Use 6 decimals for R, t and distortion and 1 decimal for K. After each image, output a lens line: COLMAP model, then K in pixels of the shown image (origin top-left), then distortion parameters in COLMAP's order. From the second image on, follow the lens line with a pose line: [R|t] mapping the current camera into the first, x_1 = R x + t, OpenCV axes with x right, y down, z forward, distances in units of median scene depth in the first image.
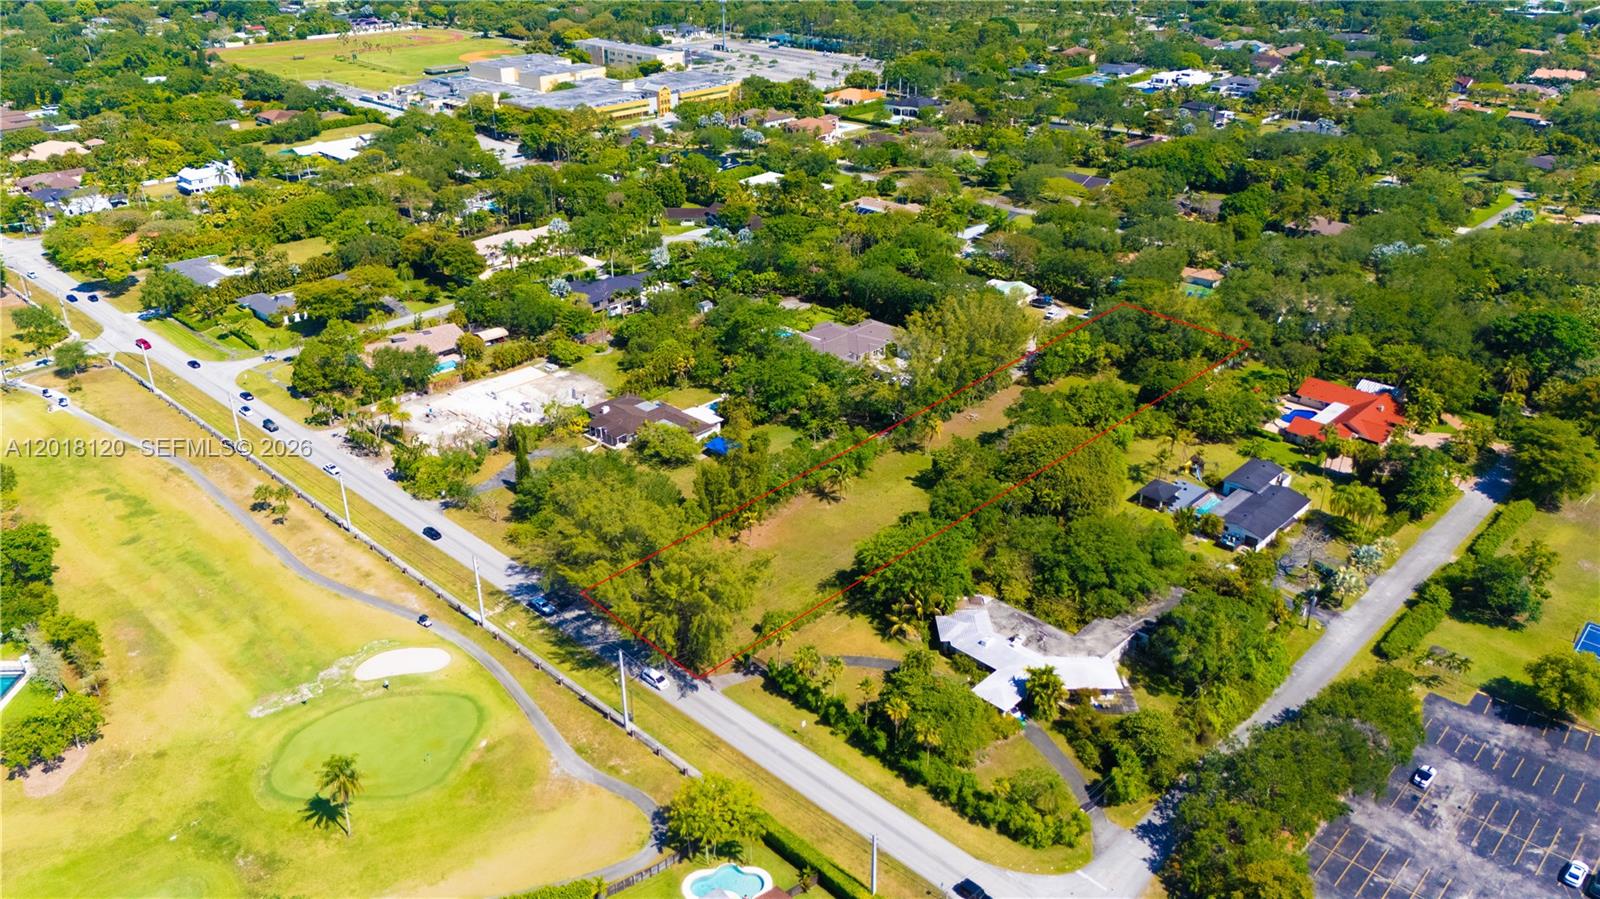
lens RADIAL K [[1193.1, 0, 800.0], [0, 1193.1, 449.5], [0, 0, 1]] dist [0.065619, -0.066167]
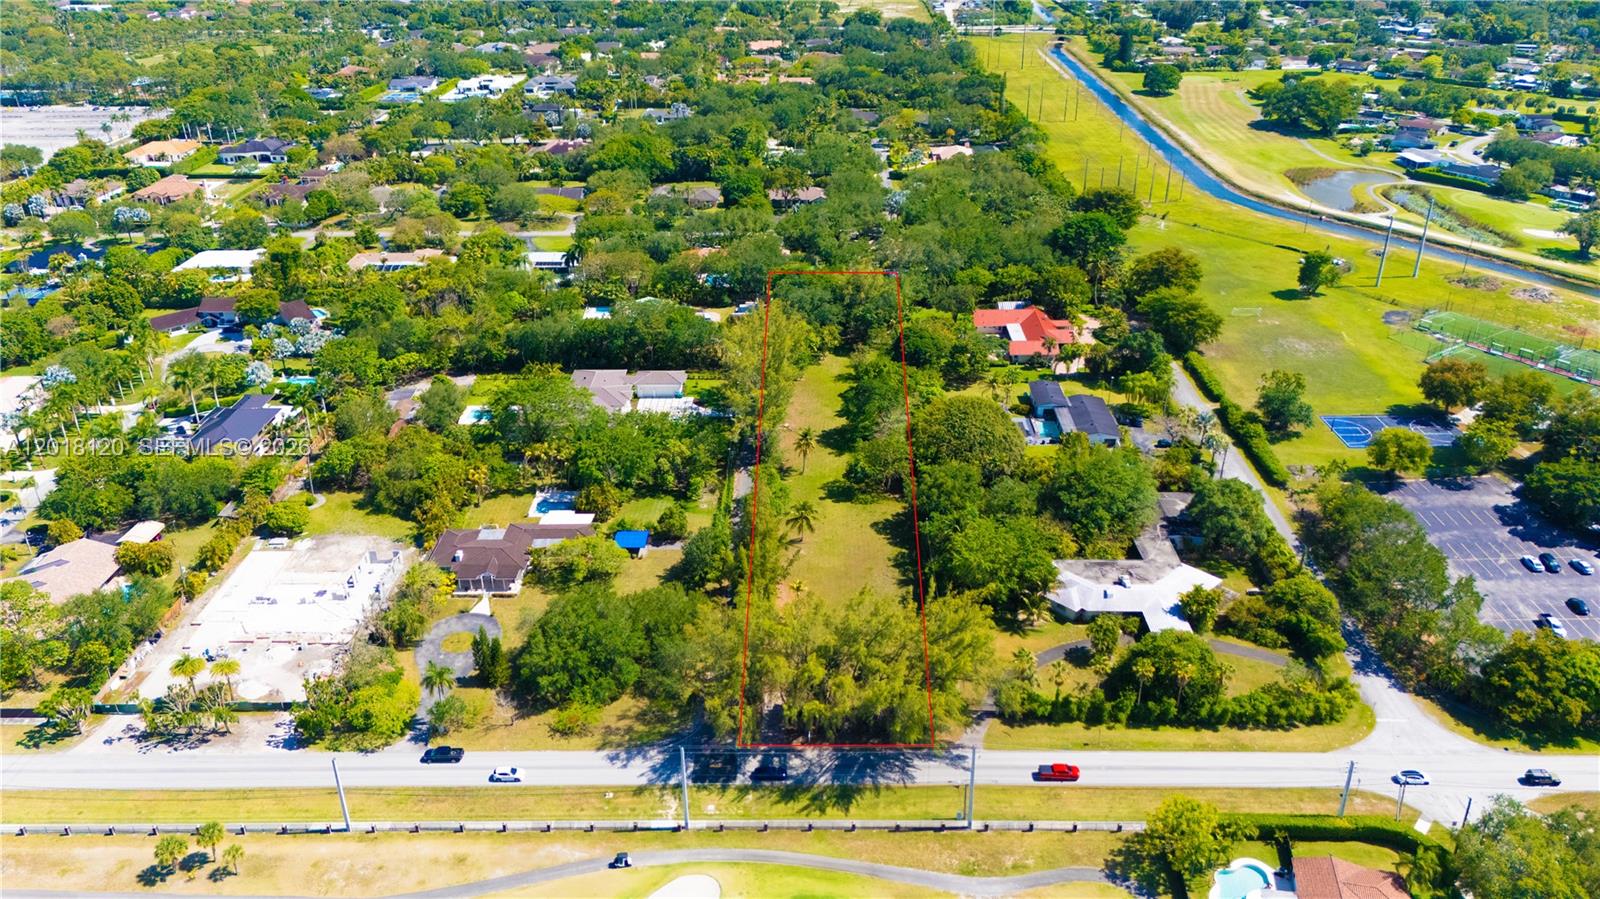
lens RADIAL K [[1193.1, 0, 800.0], [0, 1193.1, 449.5], [0, 0, 1]] dist [0.065619, -0.066167]
pose [[0.727760, -0.314532, 0.609455, -0.596211], [0.316127, 0.942447, 0.108892, -0.148774], [-0.608629, 0.113418, 0.785307, 0.286751]]
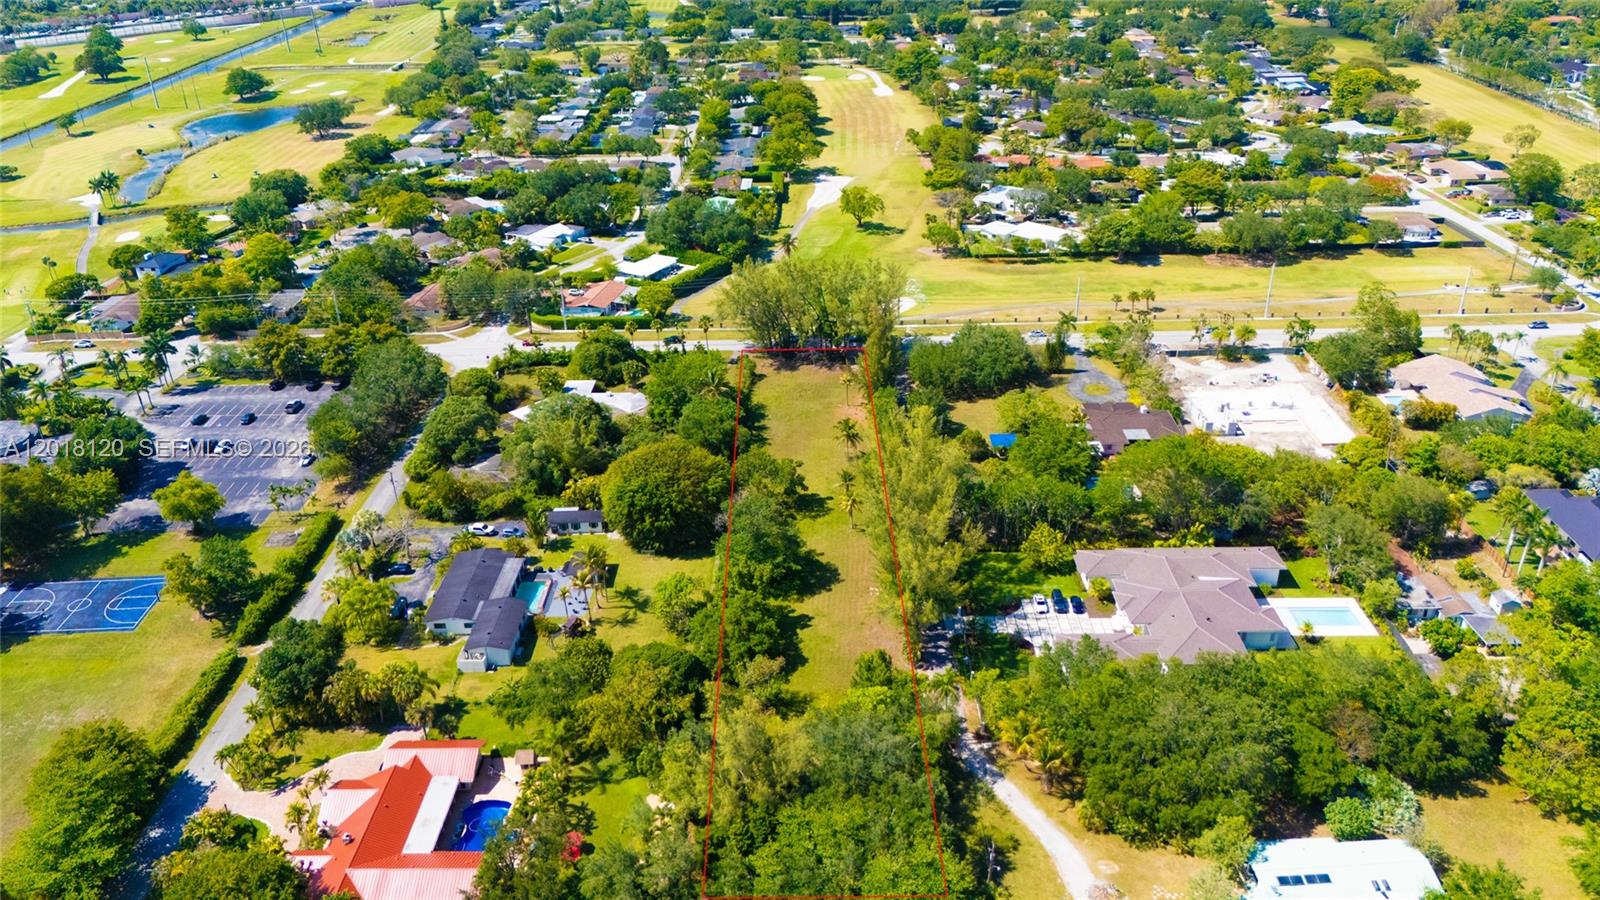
lens RADIAL K [[1193.1, 0, 800.0], [0, 1193.1, 450.0], [0, 0, 1]] dist [0.065619, -0.066167]
pose [[-0.725857, 0.332047, -0.602393, 0.788157], [-0.286100, 0.650674, 0.703399, -0.774747], [0.625523, 0.682911, -0.377297, 1.557234]]
